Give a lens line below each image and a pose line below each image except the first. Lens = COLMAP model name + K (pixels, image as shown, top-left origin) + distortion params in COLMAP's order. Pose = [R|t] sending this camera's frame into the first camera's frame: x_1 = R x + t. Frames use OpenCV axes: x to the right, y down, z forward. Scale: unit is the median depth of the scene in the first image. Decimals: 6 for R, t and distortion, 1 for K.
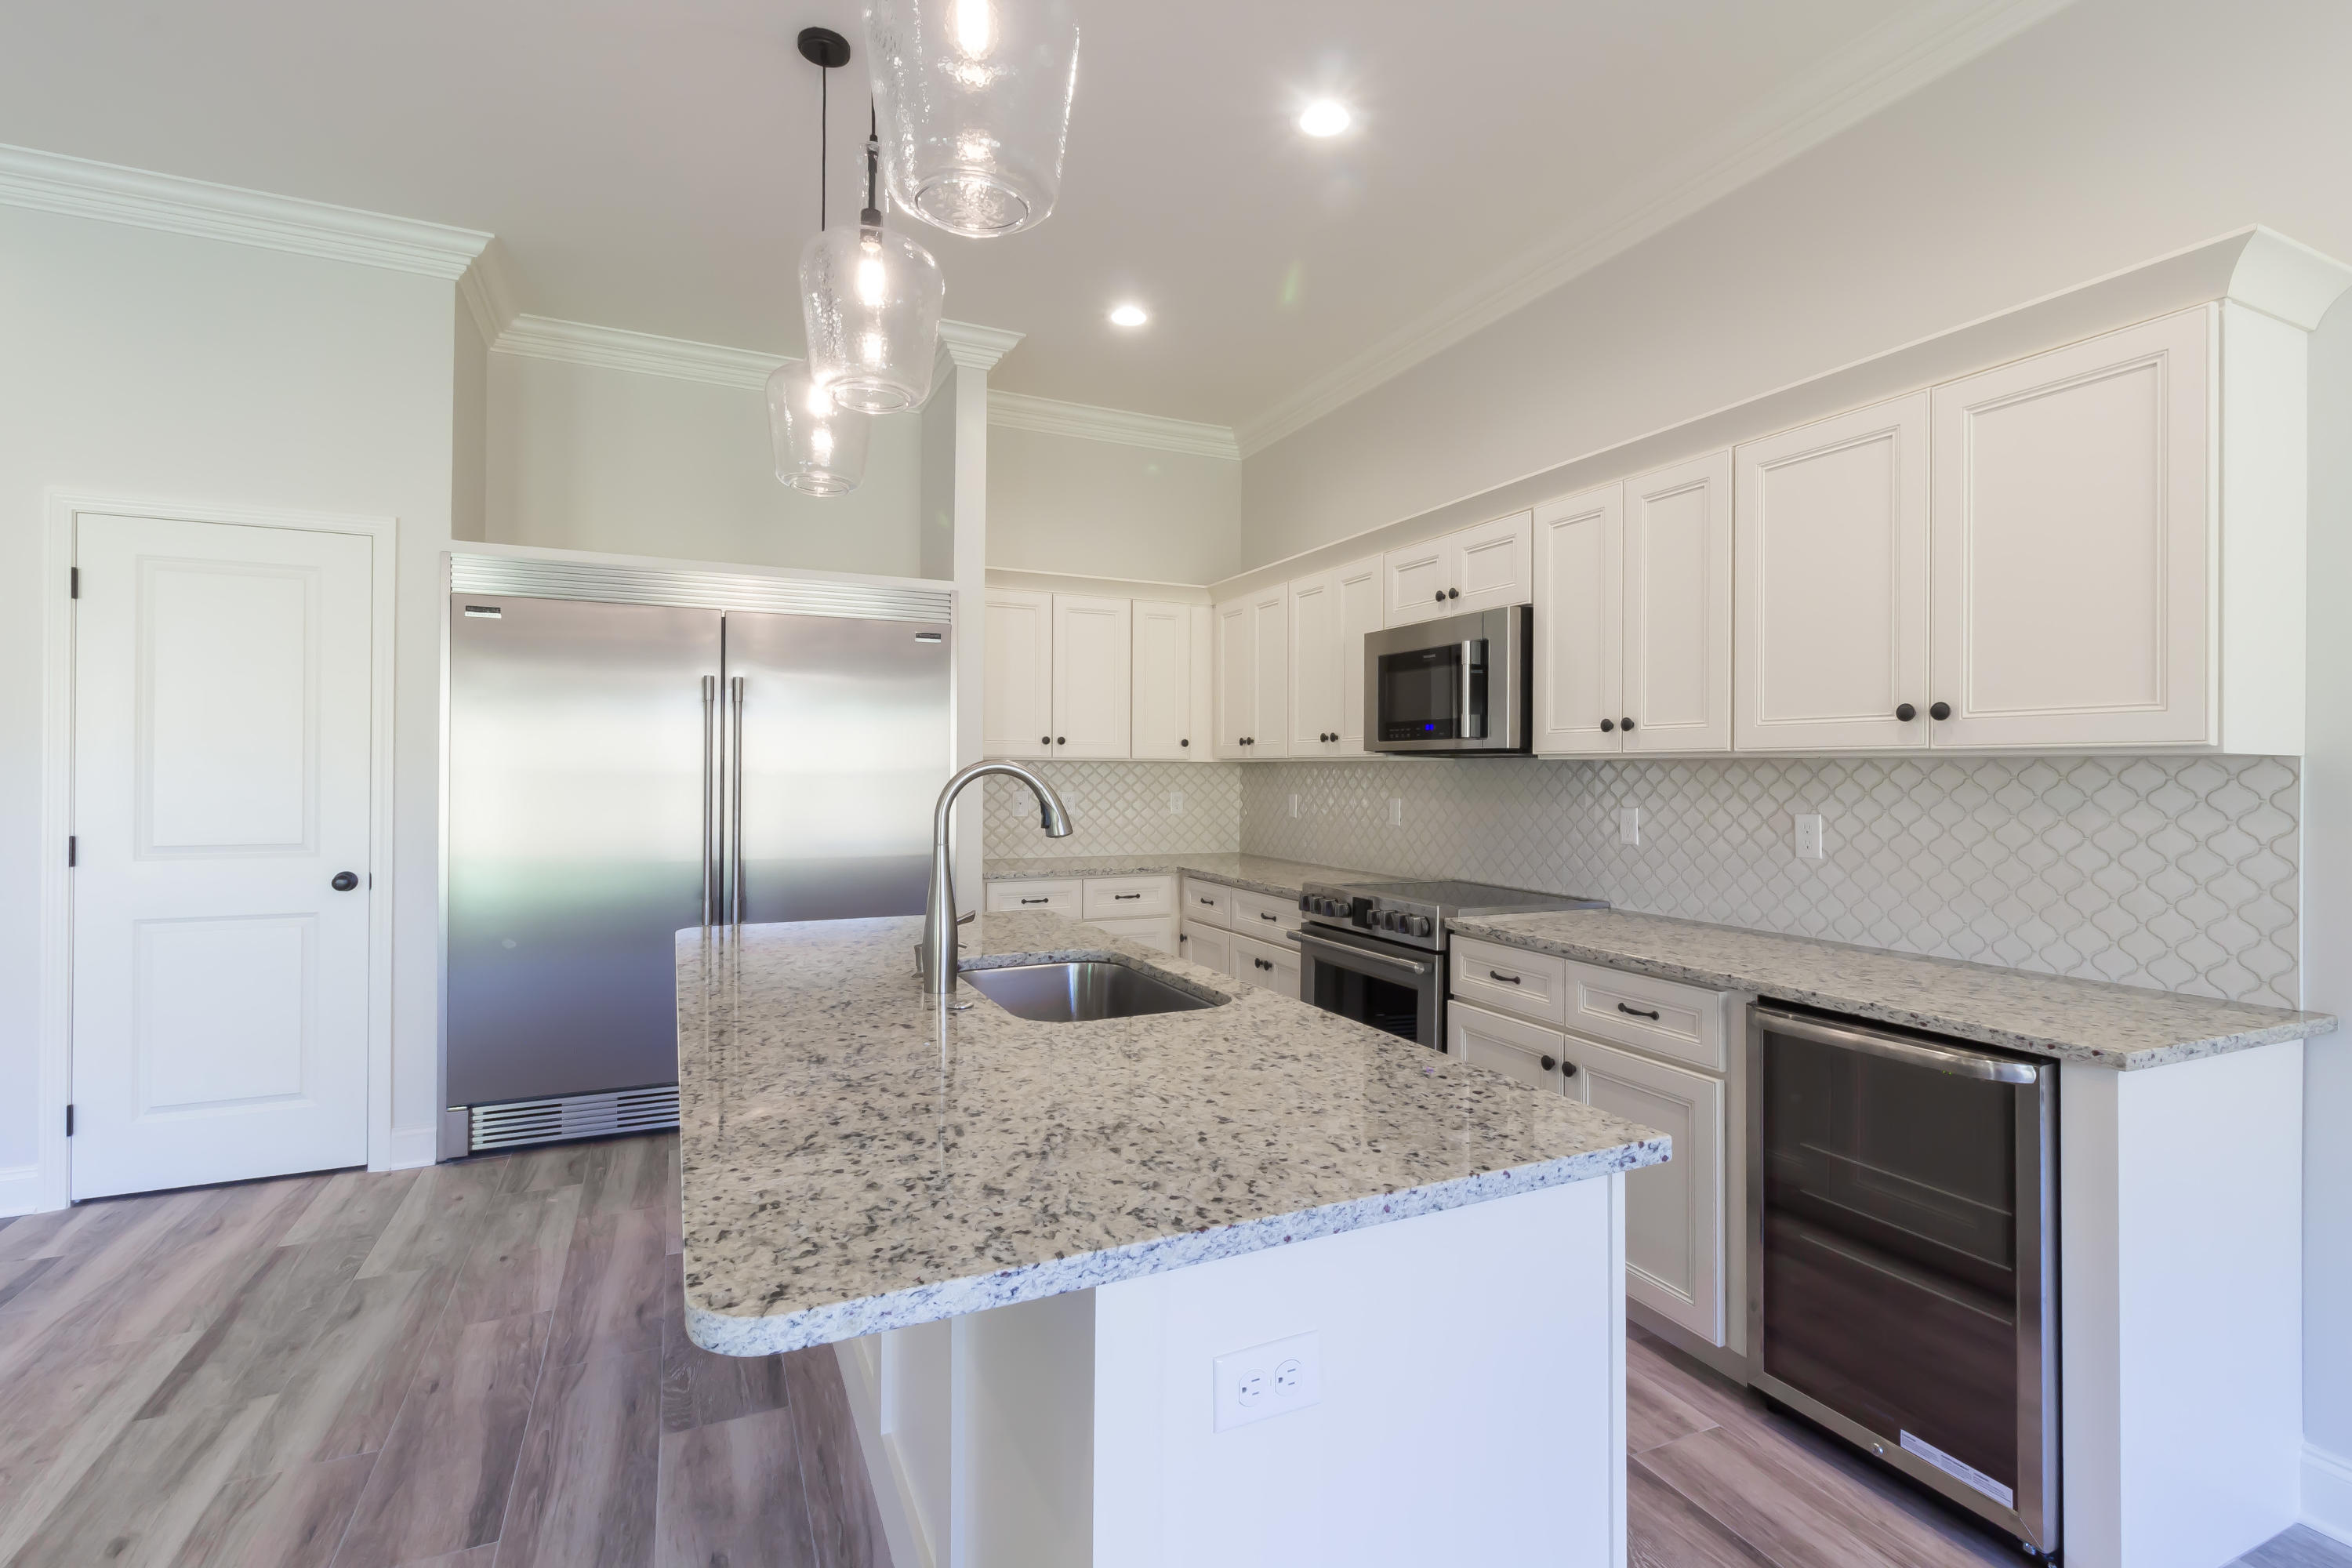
lens RADIAL K [[1088.8, 0, 1197.6], [0, 1088.8, 768.7], [0, 0, 1]] dist [0.000080, -0.000306]
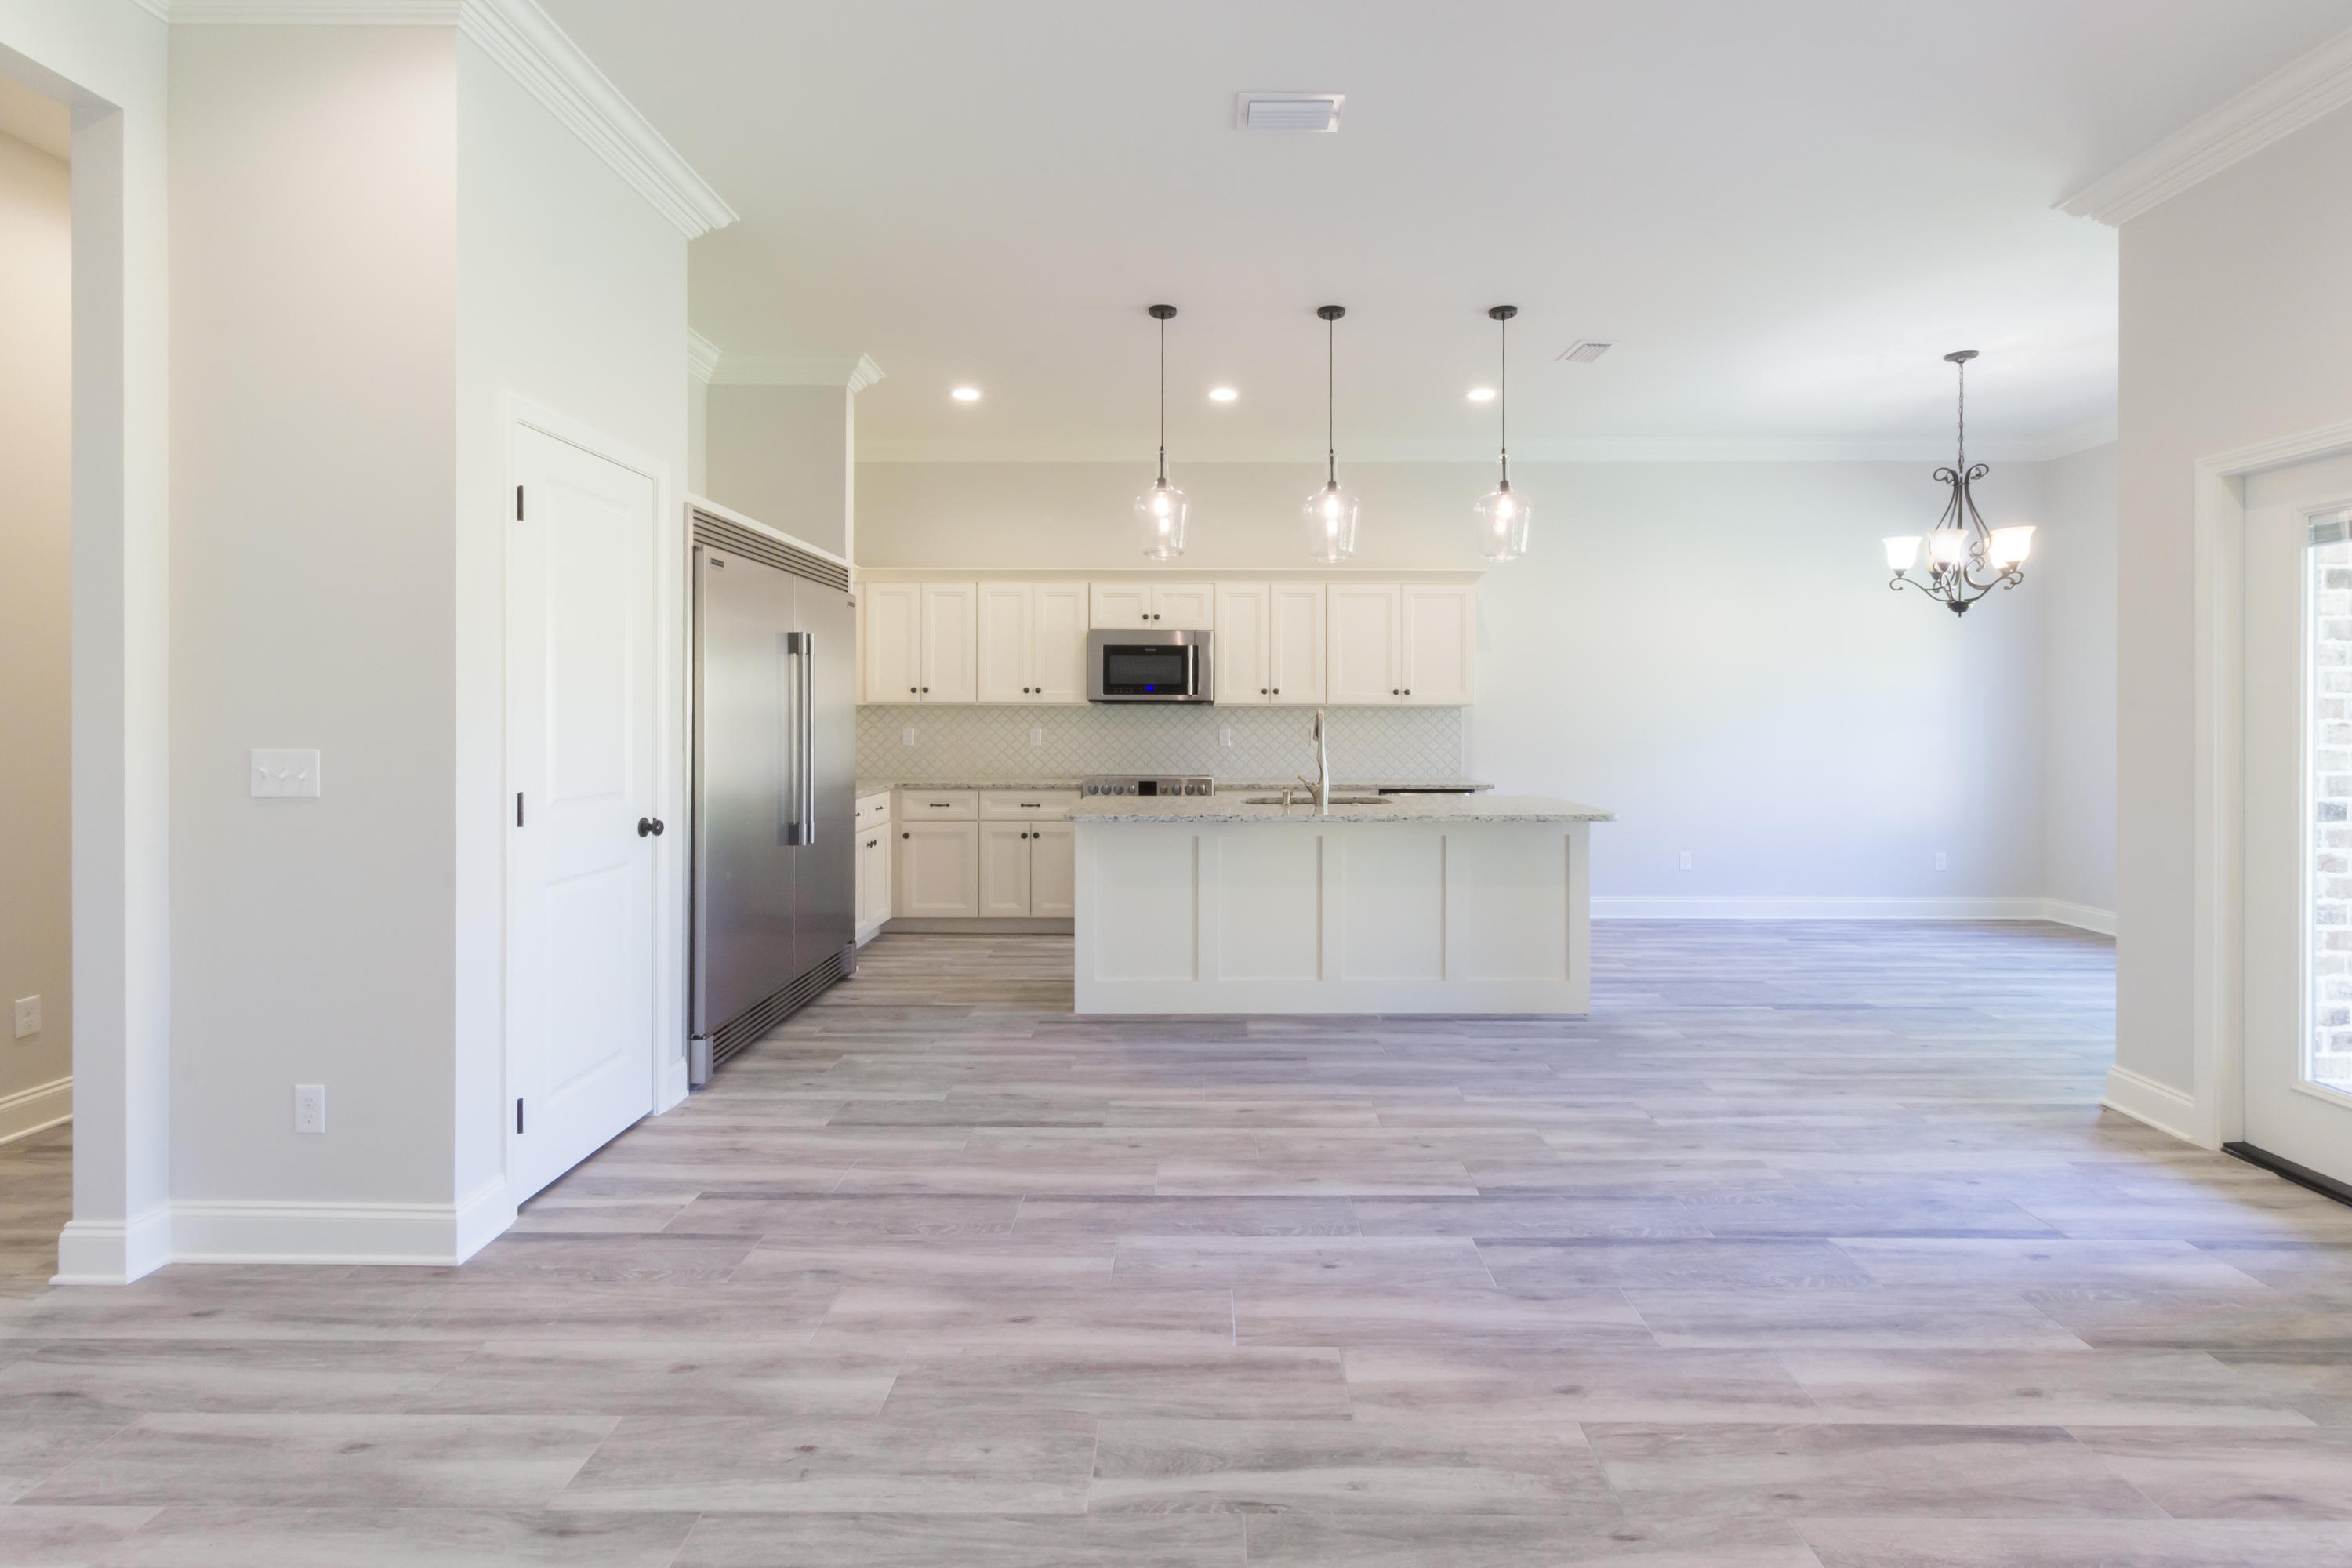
lens RADIAL K [[1114.4, 0, 1199.0], [0, 1114.4, 708.6], [0, 0, 1]] dist [0.001406, -0.000310]
pose [[0.429281, -0.000207, 0.903171, -1.590581], [-0.002464, 0.999996, 0.001400, -0.006232], [-0.903168, -0.002826, 0.429279, 0.121594]]
